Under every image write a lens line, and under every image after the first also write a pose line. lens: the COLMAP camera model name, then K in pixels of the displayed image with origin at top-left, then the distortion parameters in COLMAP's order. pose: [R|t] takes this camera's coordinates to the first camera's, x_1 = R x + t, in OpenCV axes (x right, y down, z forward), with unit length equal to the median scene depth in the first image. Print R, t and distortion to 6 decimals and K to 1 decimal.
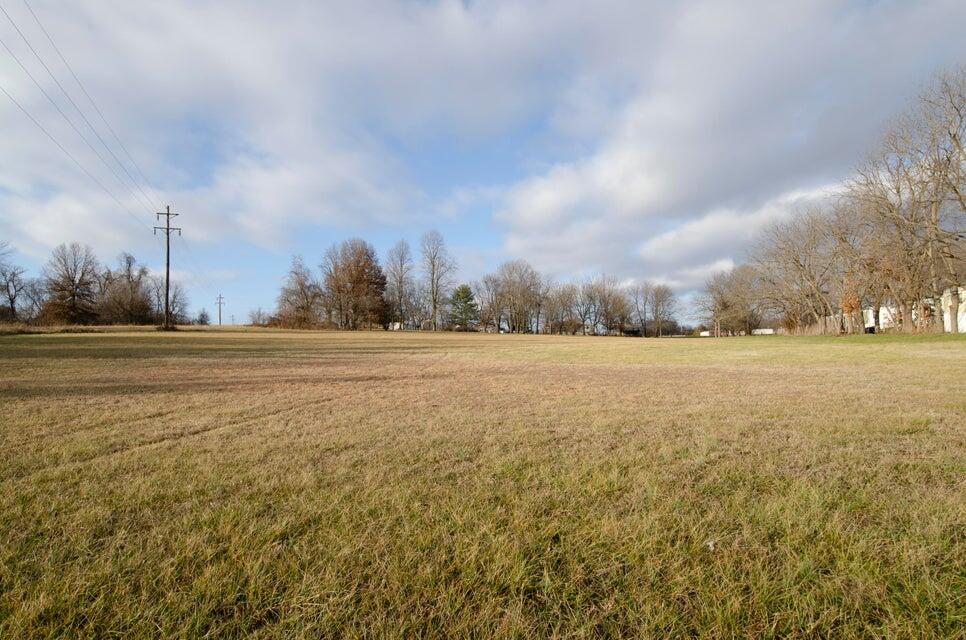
lens RADIAL K [[526.3, 0, 488.5], [0, 526.3, 326.8], [0, 0, 1]] dist [0.008022, 0.000217]
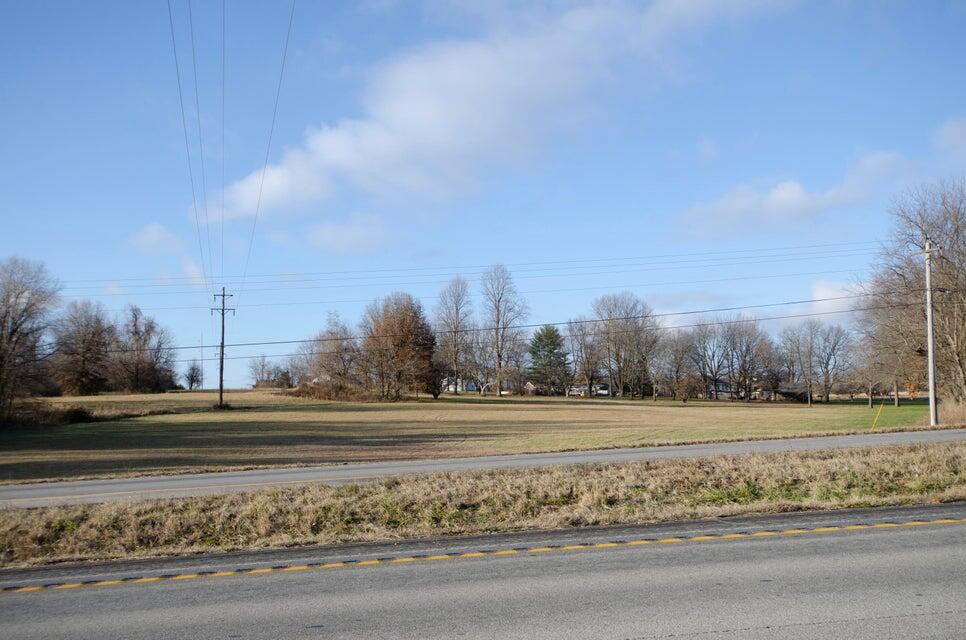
lens RADIAL K [[988.1, 0, 483.7], [0, 988.1, 319.5], [0, 0, 1]] dist [0.055580, 0.000000]
pose [[0.987834, -0.007805, -0.155314, 0.096460], [0.000995, 0.999036, -0.043876, -0.040575], [0.155507, 0.043187, 0.986890, -0.412425]]
